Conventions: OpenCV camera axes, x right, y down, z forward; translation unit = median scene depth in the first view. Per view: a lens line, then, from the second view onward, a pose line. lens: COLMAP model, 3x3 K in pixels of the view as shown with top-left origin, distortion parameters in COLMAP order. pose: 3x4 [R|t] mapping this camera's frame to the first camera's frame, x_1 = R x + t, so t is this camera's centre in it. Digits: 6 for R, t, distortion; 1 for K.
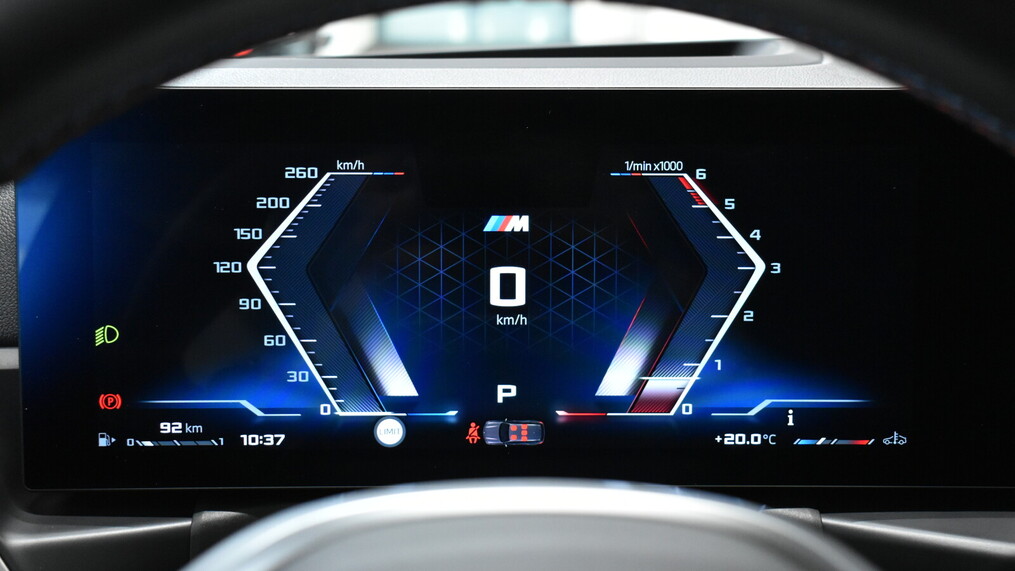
lens RADIAL K [[1268.7, 0, 506.2], [0, 1268.7, 284.7], [0, 0, 1]] dist [0.002367, 0.000000]
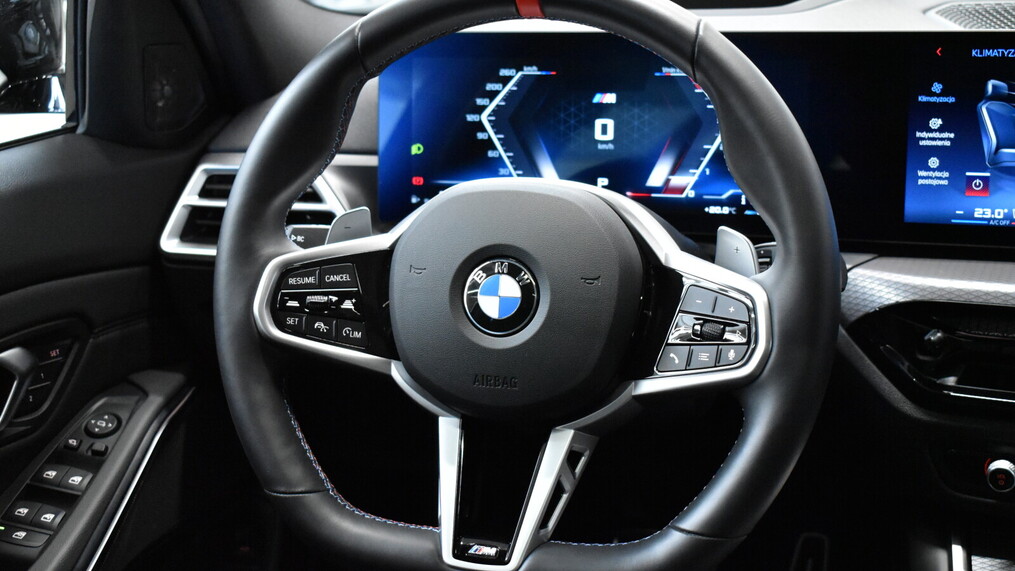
lens RADIAL K [[1583.5, 0, 516.7], [0, 1583.5, 278.7], [0, 0, 1]] dist [-0.016464, 0.000000]
pose [[0.954172, 0.045129, -0.295835, 0.623672], [-0.033654, 0.998475, 0.043771, 0.132508], [0.297360, -0.031810, 0.954236, -1.450732]]
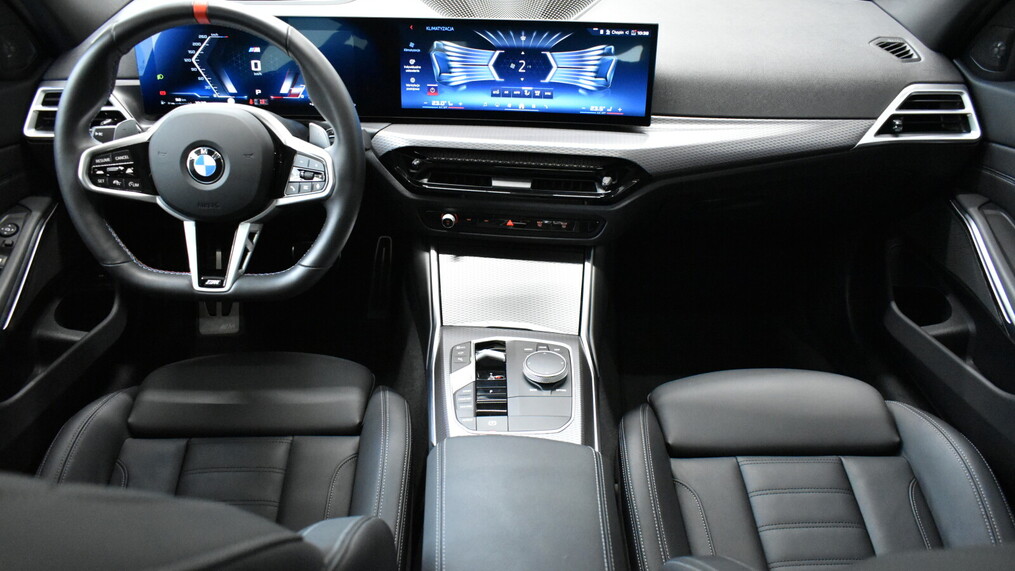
lens RADIAL K [[769.6, 0, 511.1], [0, 769.6, 288.5], [0, 0, 1]] dist [-0.028450, 0.015263]
pose [[0.999753, 0.007893, 0.020781, 0.786070], [-0.013675, 0.955387, 0.295040, -0.052047], [-0.017525, -0.295252, 0.955259, -1.614717]]
